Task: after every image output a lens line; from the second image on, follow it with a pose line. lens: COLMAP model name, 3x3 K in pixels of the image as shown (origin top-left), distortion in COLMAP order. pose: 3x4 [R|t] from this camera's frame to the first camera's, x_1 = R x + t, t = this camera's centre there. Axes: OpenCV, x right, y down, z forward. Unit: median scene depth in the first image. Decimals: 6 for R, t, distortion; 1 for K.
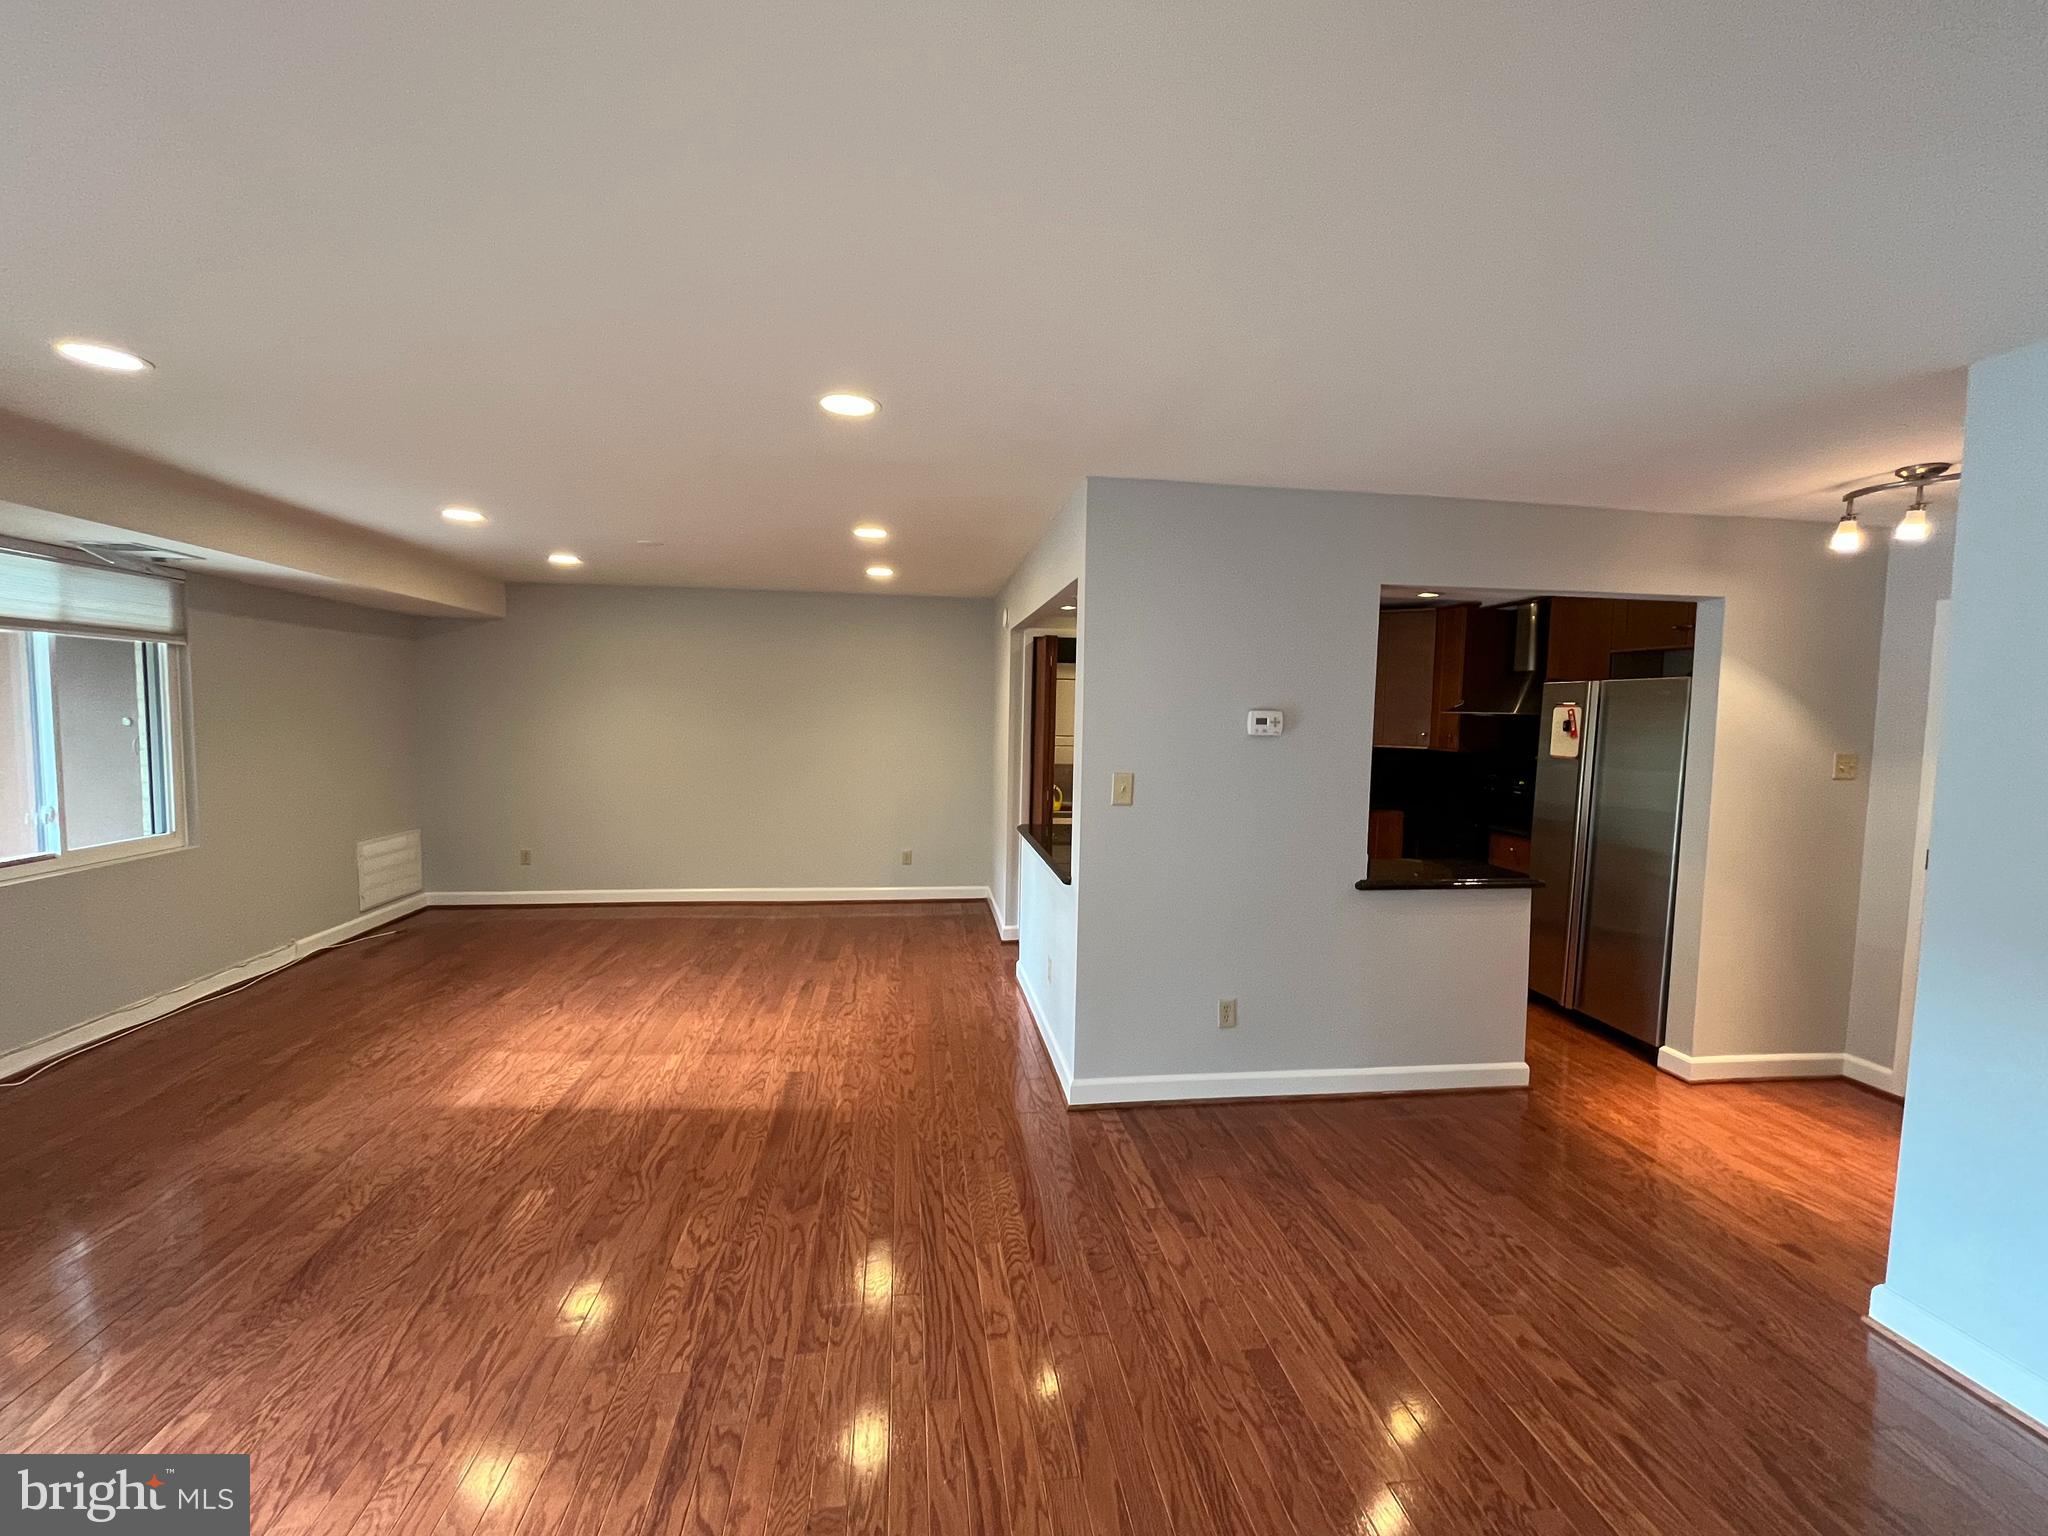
lens RADIAL K [[862.3, 0, 1024.0], [0, 862.3, 768.0], [0, 0, 1]] dist [0.000900, 0.000147]
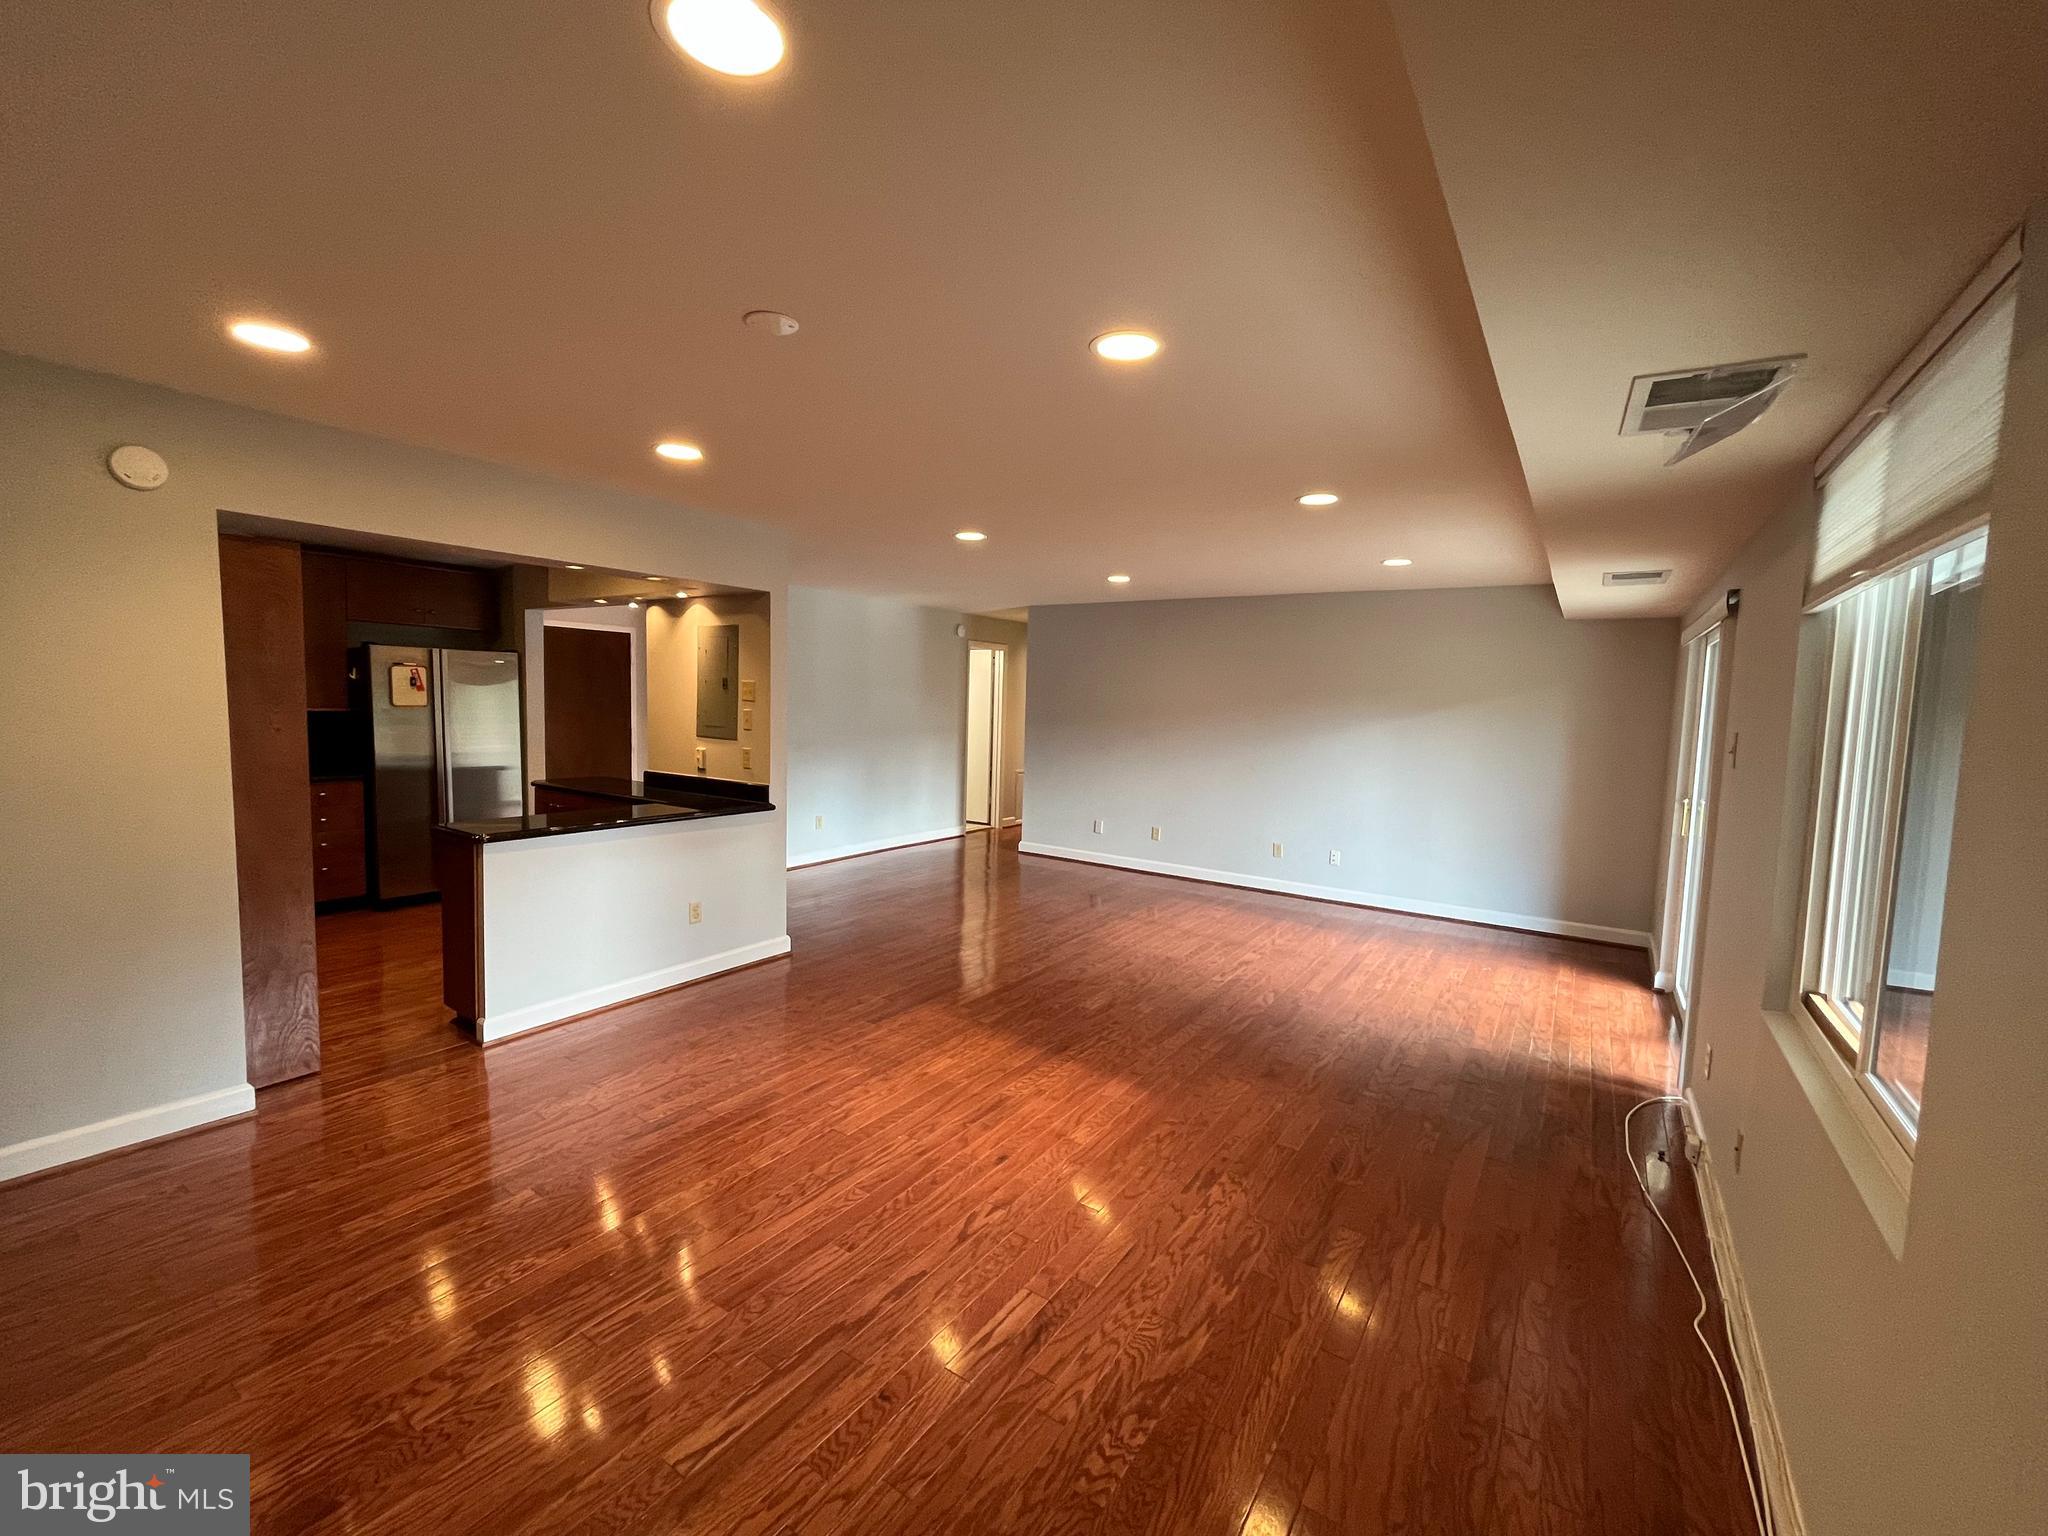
lens RADIAL K [[862.3, 0, 1024.0], [0, 862.3, 768.0], [0, 0, 1]] dist [0.000900, 0.000147]
pose [[-0.752100, -0.095526, 0.652090, -1.183140], [-0.001274, 0.989649, 0.143506, -0.139313], [-0.659048, 0.107100, -0.744436, 1.782192]]
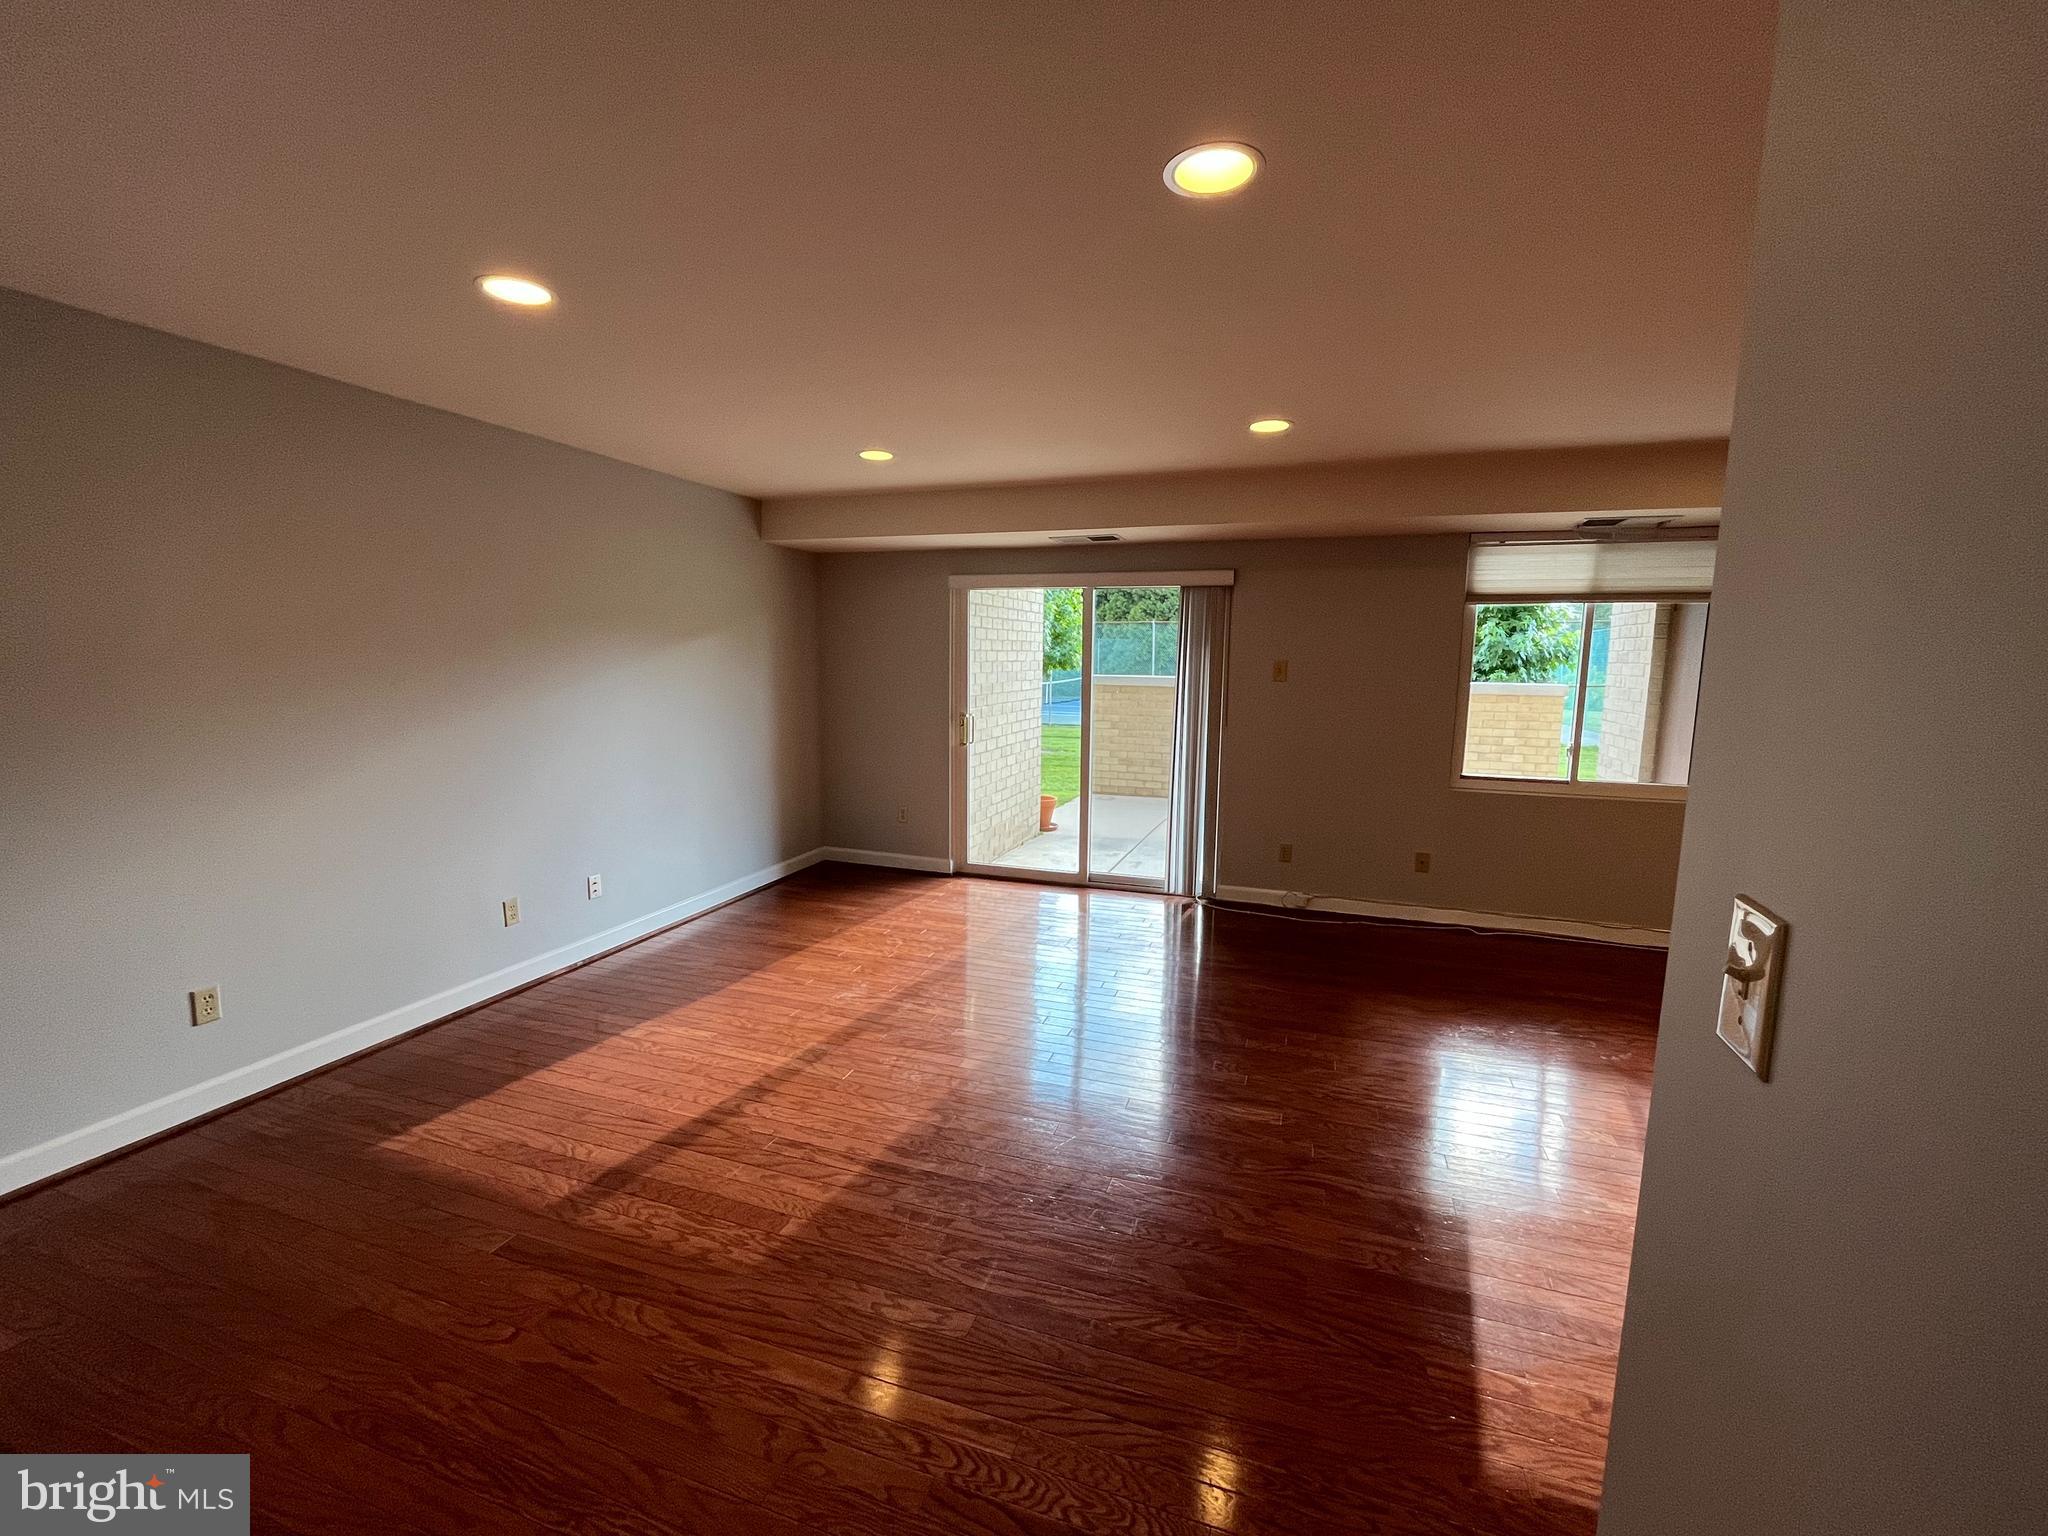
lens RADIAL K [[862.3, 0, 1024.0], [0, 862.3, 768.0], [0, 0, 1]] dist [0.000900, 0.000147]
pose [[-0.464552, 0.094637, -0.880475, 0.361337], [-0.076728, 0.986232, 0.146487, -0.043647], [0.882216, 0.135608, -0.450895, 0.910252]]
